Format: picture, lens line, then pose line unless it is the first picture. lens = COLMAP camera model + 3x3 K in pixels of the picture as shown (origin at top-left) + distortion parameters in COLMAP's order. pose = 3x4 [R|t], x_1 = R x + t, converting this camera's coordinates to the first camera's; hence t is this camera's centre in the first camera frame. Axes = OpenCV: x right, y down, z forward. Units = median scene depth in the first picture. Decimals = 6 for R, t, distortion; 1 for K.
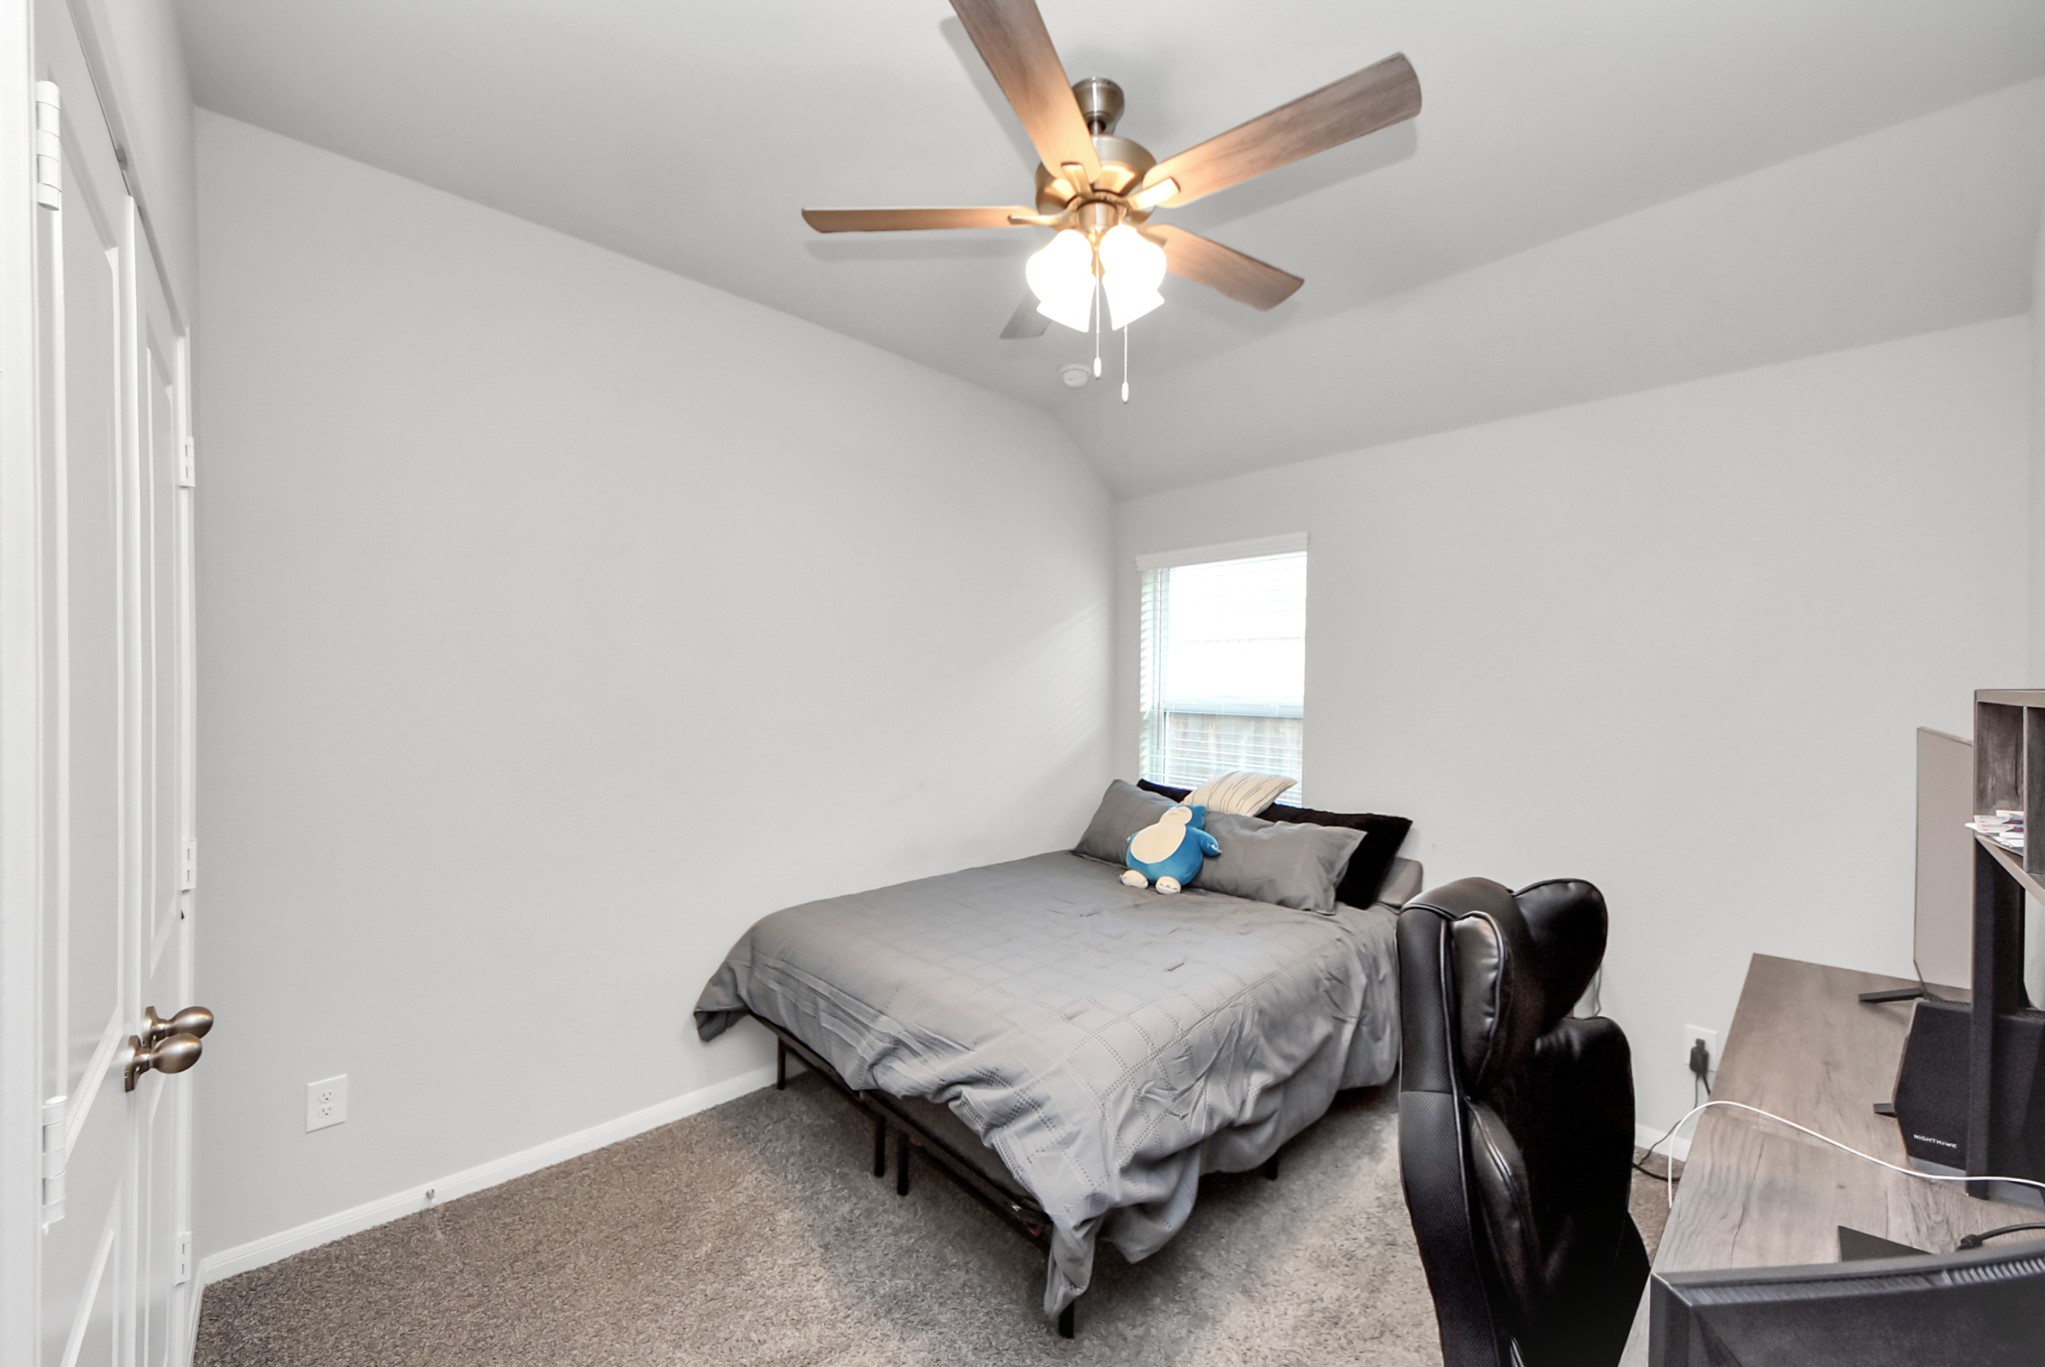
lens RADIAL K [[752.3, 0, 1027.5], [0, 752.3, 701.4], [0, 0, 1]] dist [0.017565, -0.000144]
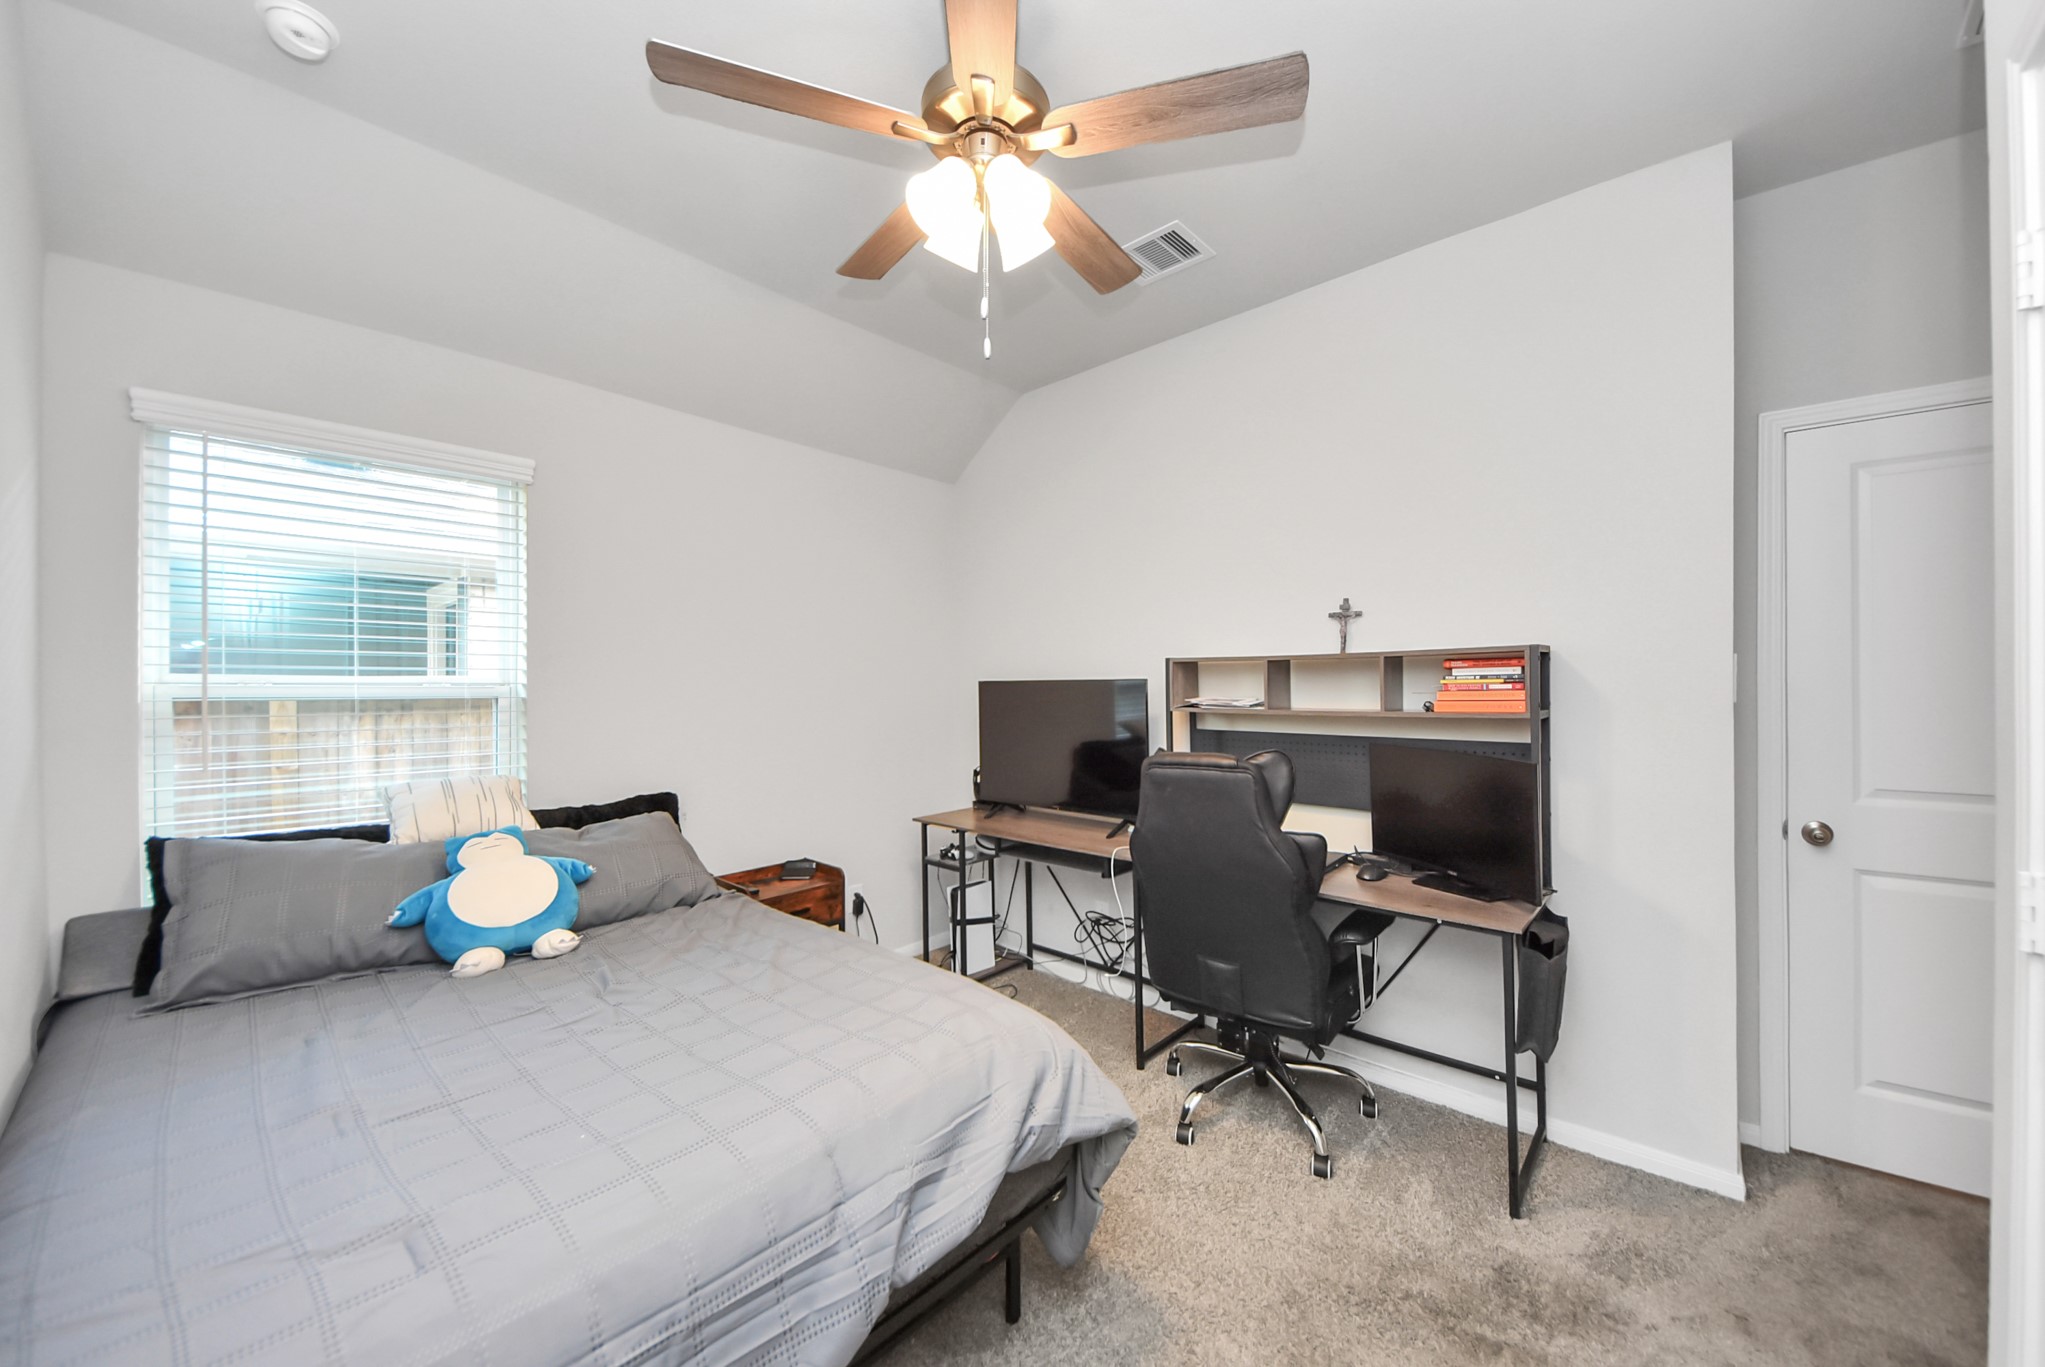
lens RADIAL K [[752.3, 0, 1027.5], [0, 752.3, 701.4], [0, 0, 1]] dist [0.017565, -0.000144]
pose [[-0.046981, -0.033336, 0.998339, -0.778280], [0.021292, 0.999182, 0.034366, 0.015699], [-0.998669, 0.022872, -0.046232, 0.893953]]
